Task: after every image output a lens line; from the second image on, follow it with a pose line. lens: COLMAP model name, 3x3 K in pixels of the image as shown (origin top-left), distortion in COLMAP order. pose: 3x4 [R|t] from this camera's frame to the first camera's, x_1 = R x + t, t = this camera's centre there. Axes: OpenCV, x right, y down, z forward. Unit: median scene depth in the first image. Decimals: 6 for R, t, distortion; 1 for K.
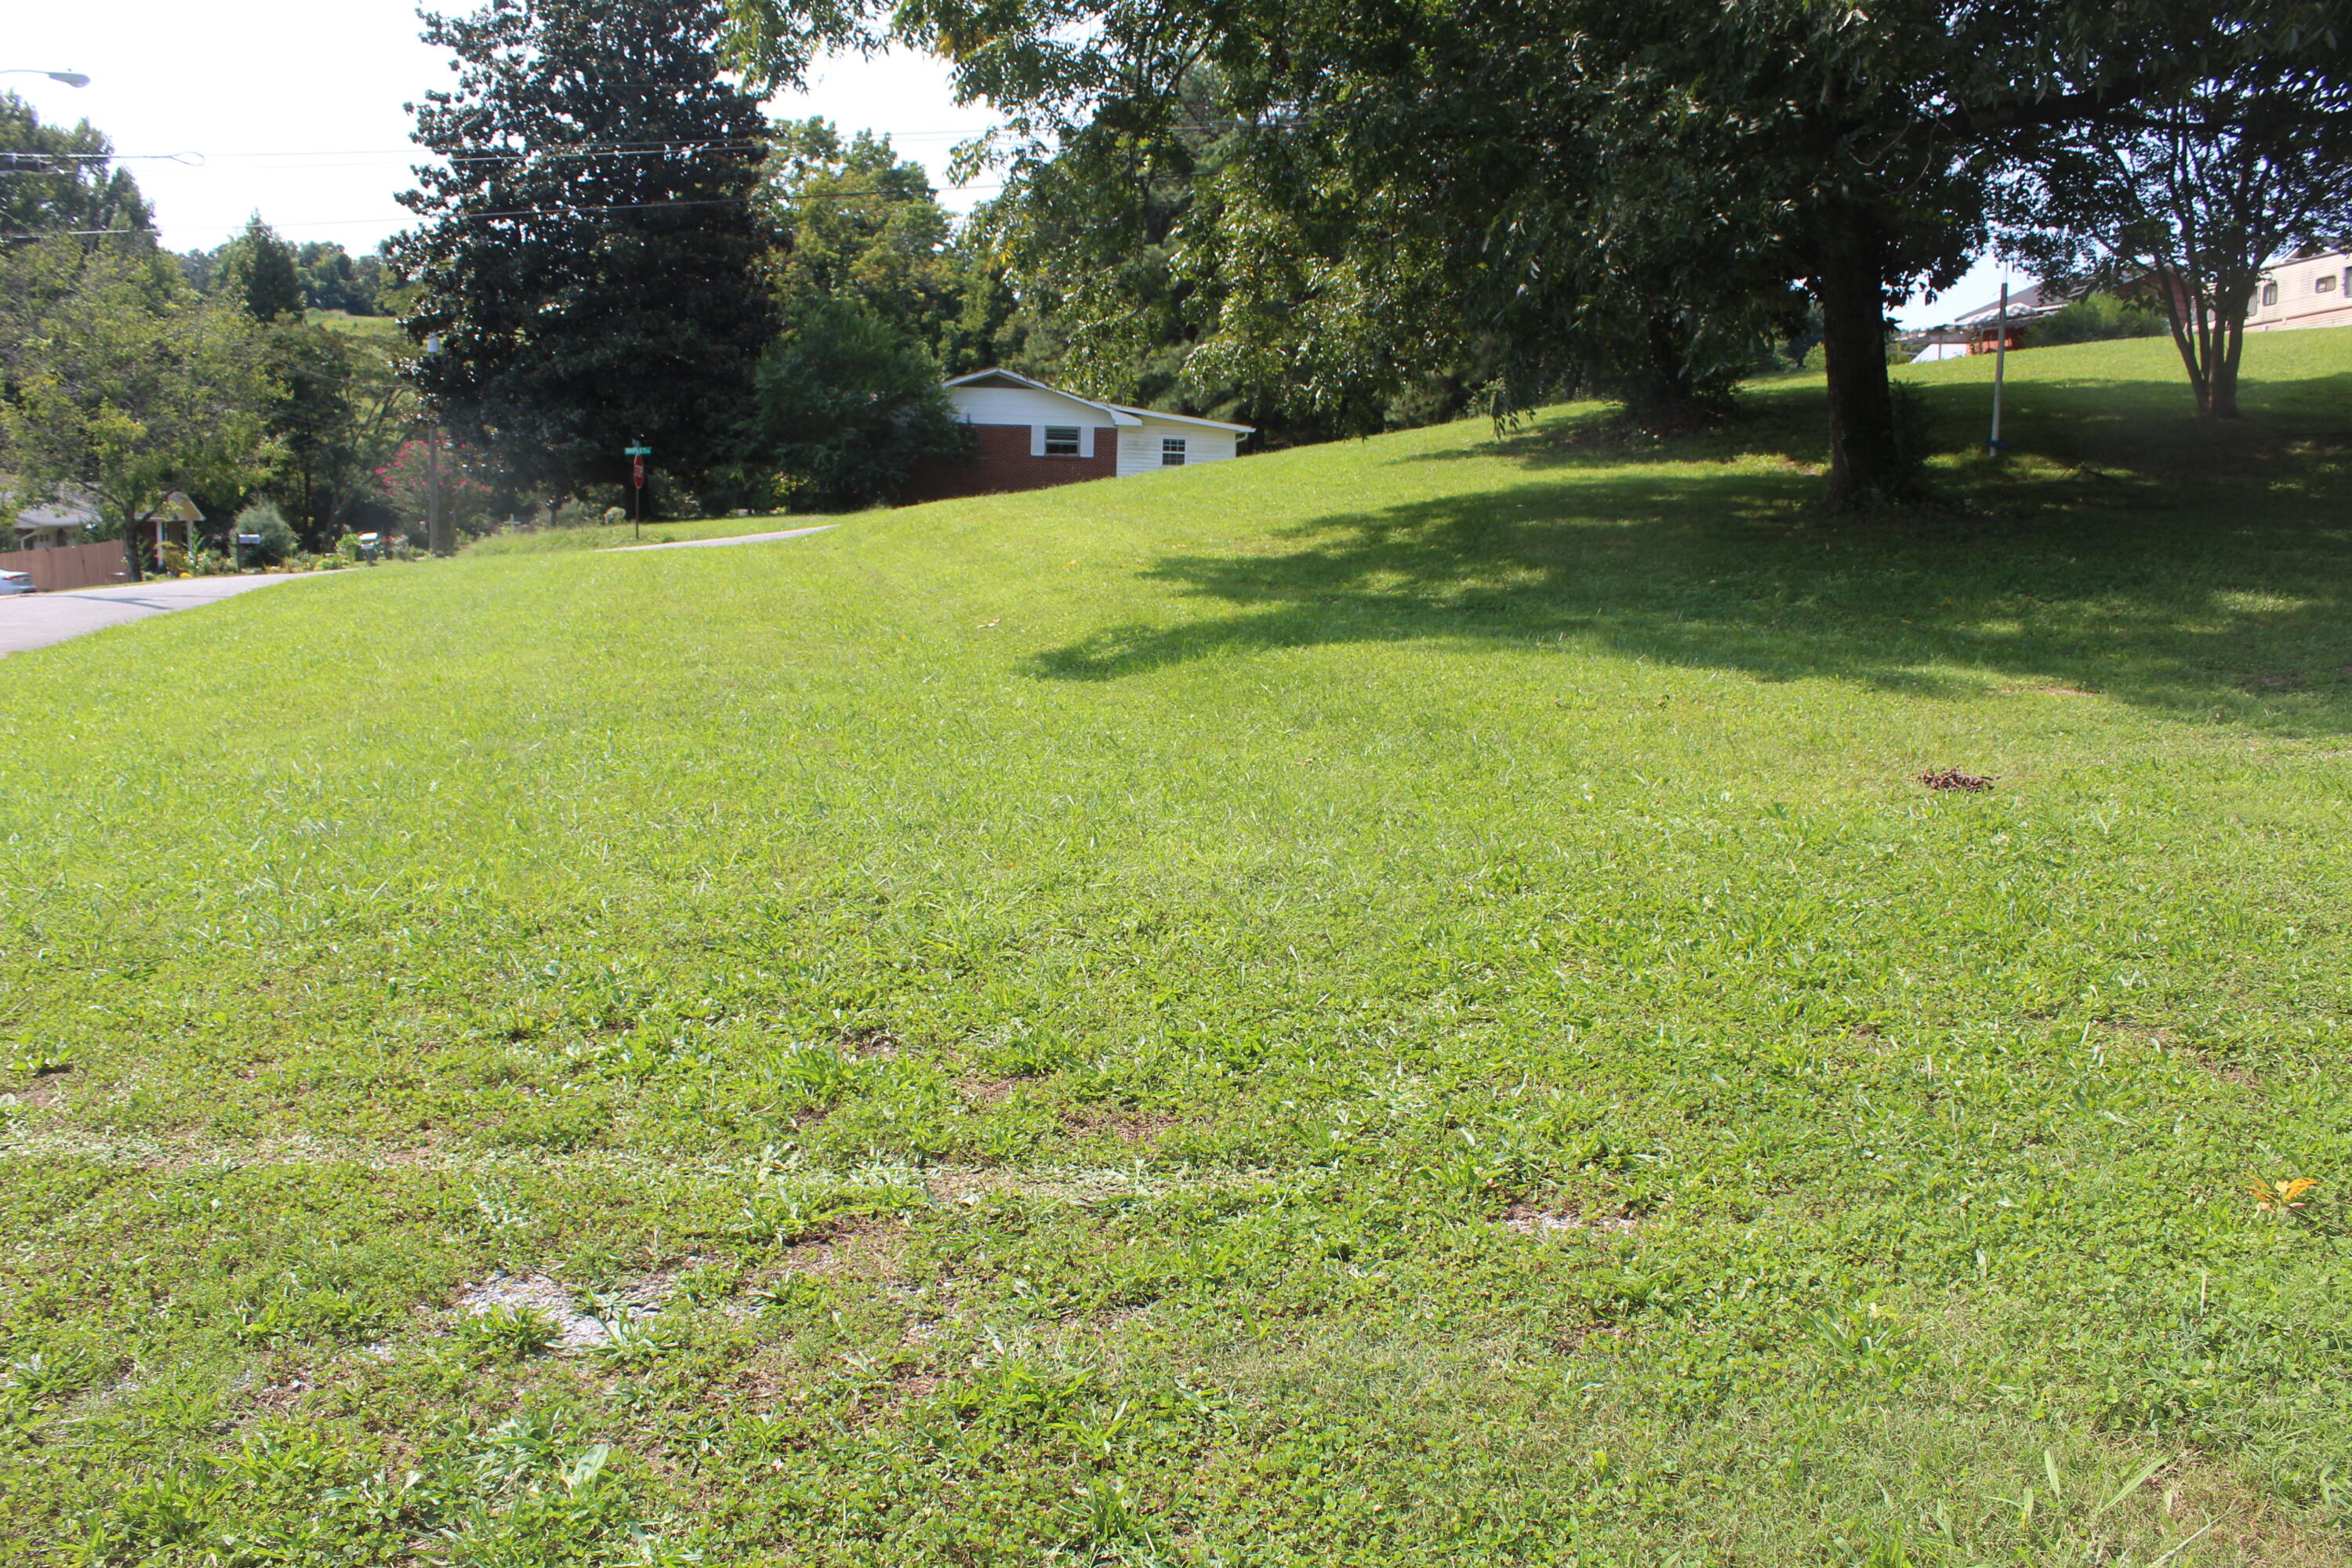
lens RADIAL K [[2011.1, 0, 1176.0], [0, 2011.1, 784.0], [0, 0, 1]] dist [-0.086868, 0.004944]
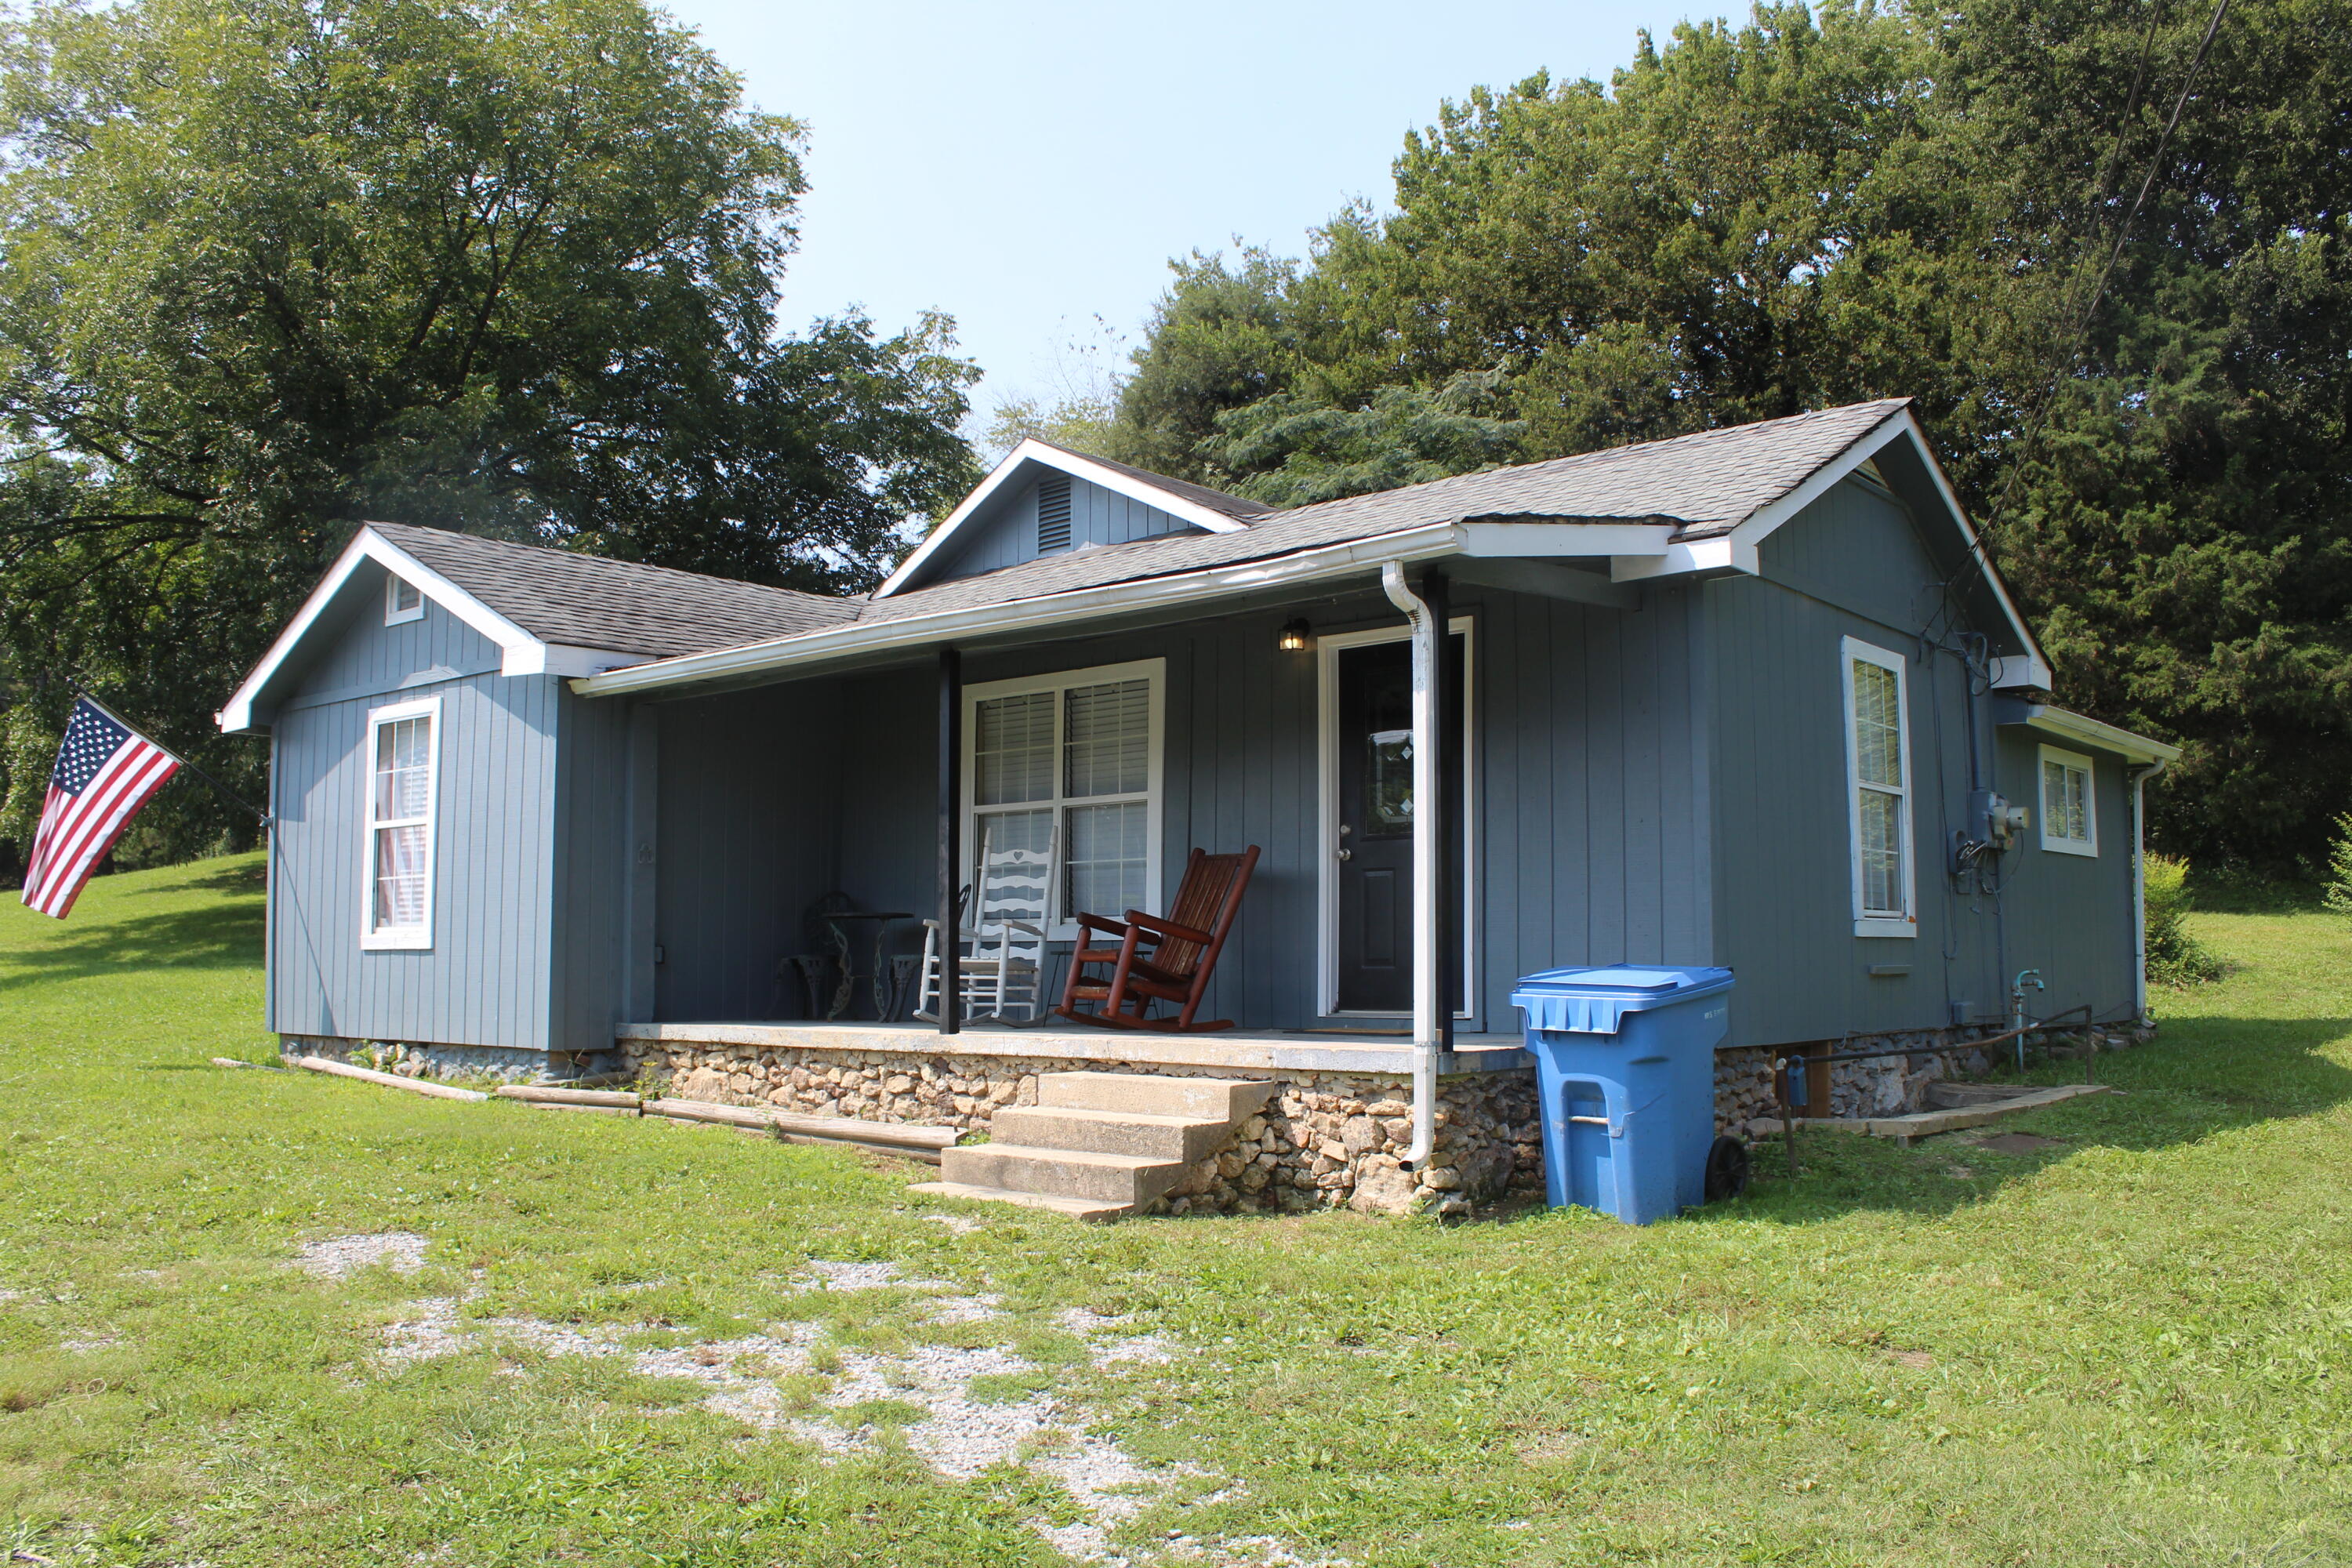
lens RADIAL K [[2011.1, 0, 1176.0], [0, 2011.1, 784.0], [0, 0, 1]] dist [-0.086868, 0.004944]
pose [[0.825712, 0.005122, 0.564069, -0.081699], [0.115712, 0.977157, -0.178257, 0.128208], [-0.552097, 0.212458, 0.806257, -0.719447]]
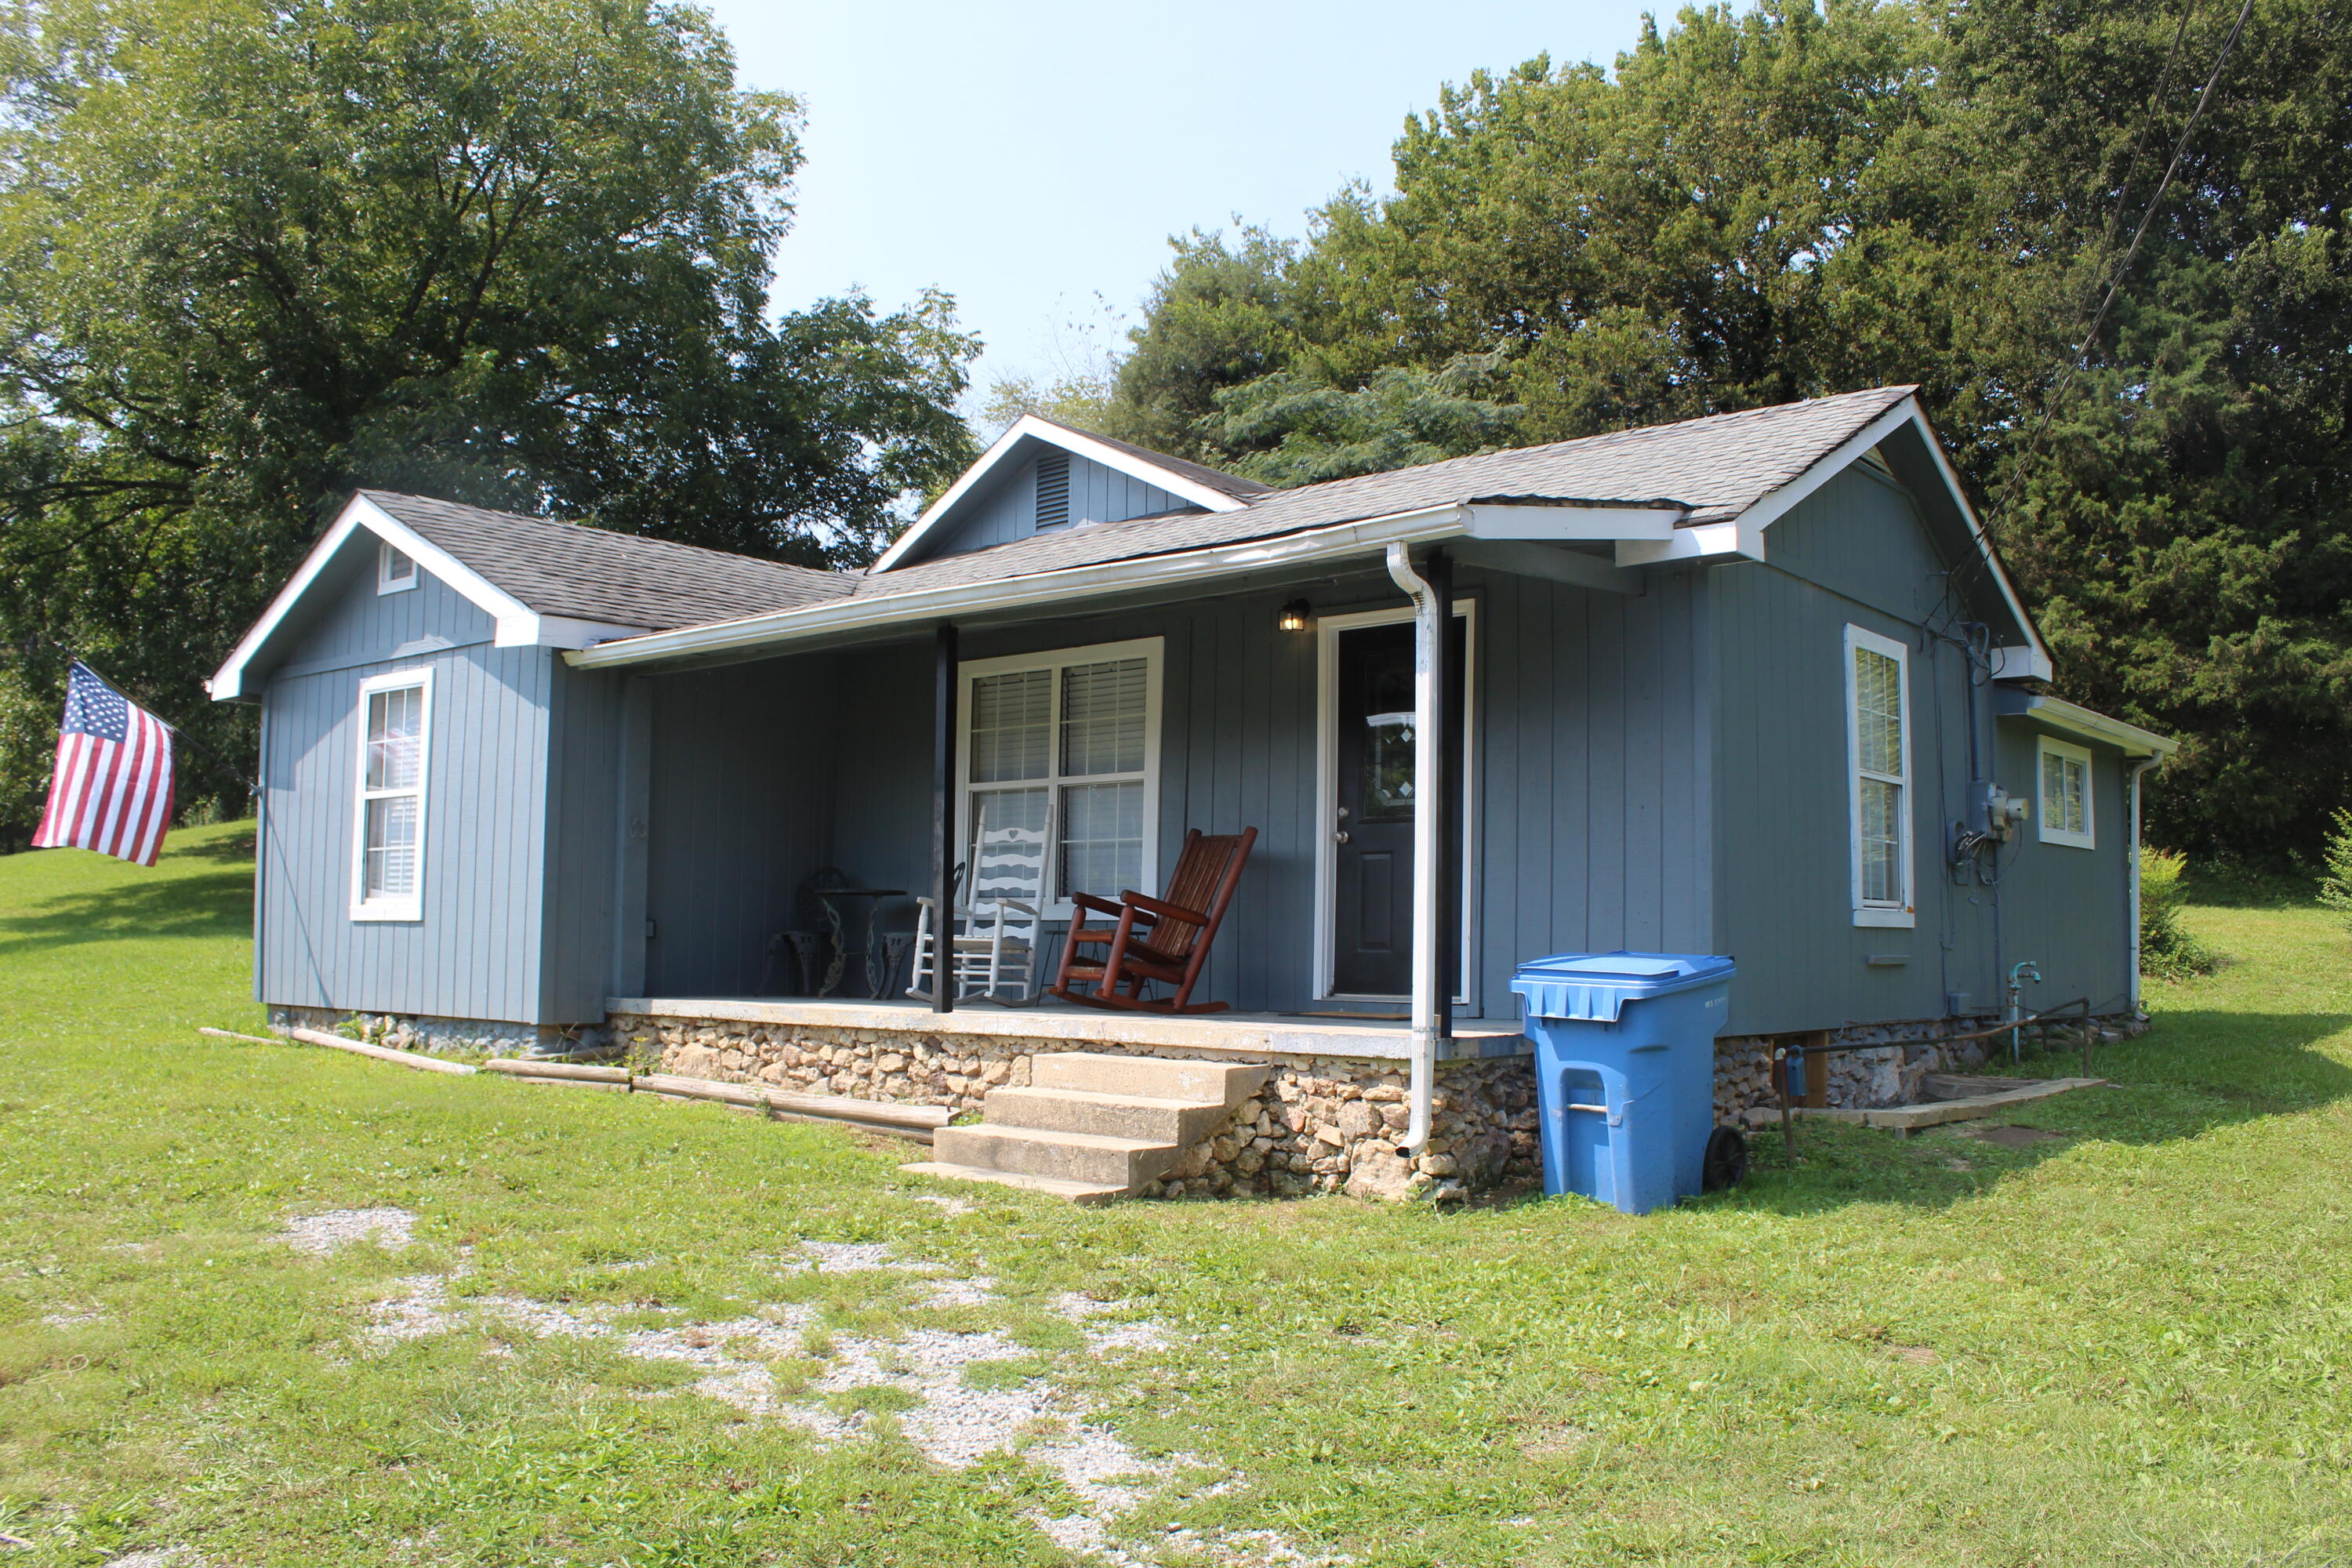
lens RADIAL K [[1993.9, 0, 1169.4], [0, 1993.9, 786.5], [0, 0, 1]] dist [-0.085259, 0.005124]
pose [[0.822979, 0.008870, 0.568003, -0.078973], [0.104177, 0.980564, -0.166254, 0.124656], [-0.558438, 0.195997, 0.806060, -0.705370]]
